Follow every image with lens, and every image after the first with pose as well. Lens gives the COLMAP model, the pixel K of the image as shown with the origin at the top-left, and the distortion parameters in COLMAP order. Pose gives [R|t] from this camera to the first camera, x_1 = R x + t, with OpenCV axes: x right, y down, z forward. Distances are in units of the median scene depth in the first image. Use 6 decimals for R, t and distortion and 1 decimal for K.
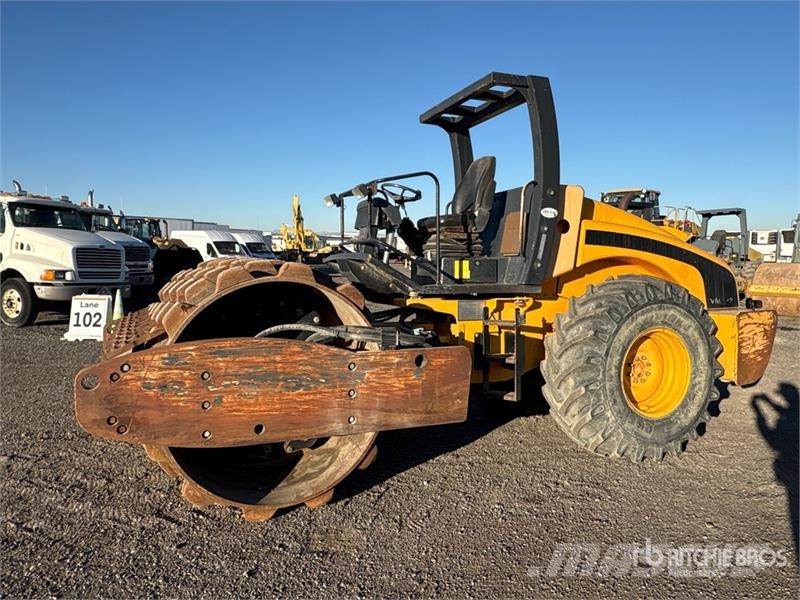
lens RADIAL K [[586.4, 0, 400.0], [0, 586.4, 300.0], [0, 0, 1]] dist [-0.005527, 0.007969]
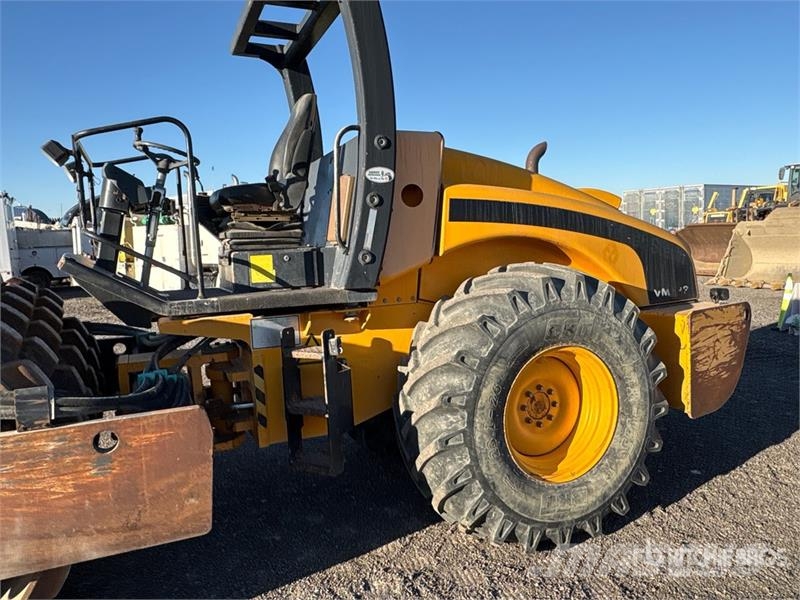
lens RADIAL K [[605.2, 0, 400.0], [0, 605.2, 300.0], [0, 0, 1]] dist [-0.001927, 0.006718]
pose [[0.998912, -0.045993, 0.007710, 0.250916], [0.045724, 0.998440, 0.032055, -0.031450], [-0.009173, -0.031668, 0.999456, 0.320301]]
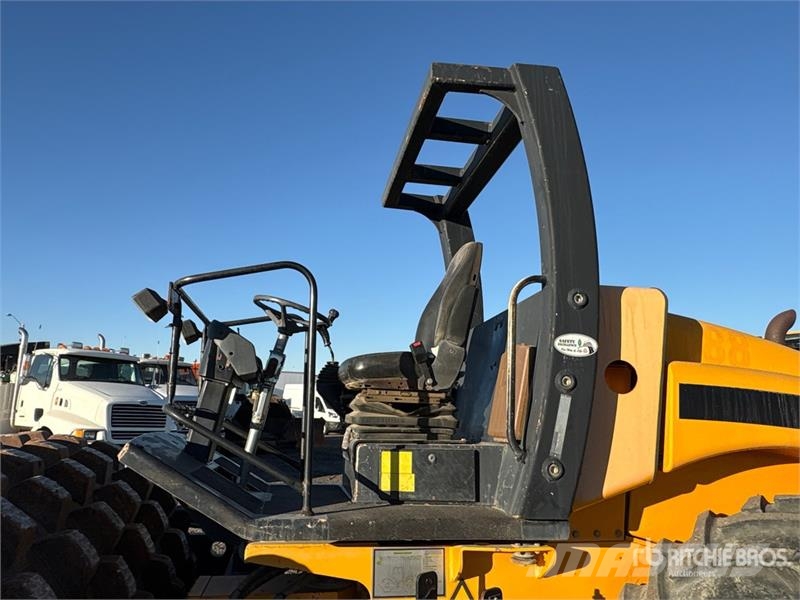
lens RADIAL K [[605.2, 0, 400.0], [0, 605.2, 300.0], [0, 0, 1]] dist [-0.001927, 0.006718]
pose [[0.976851, -0.029409, -0.211888, 0.211559], [-0.025320, 0.967646, -0.251036, -0.062444], [0.212415, 0.250590, 0.944502, 0.514473]]
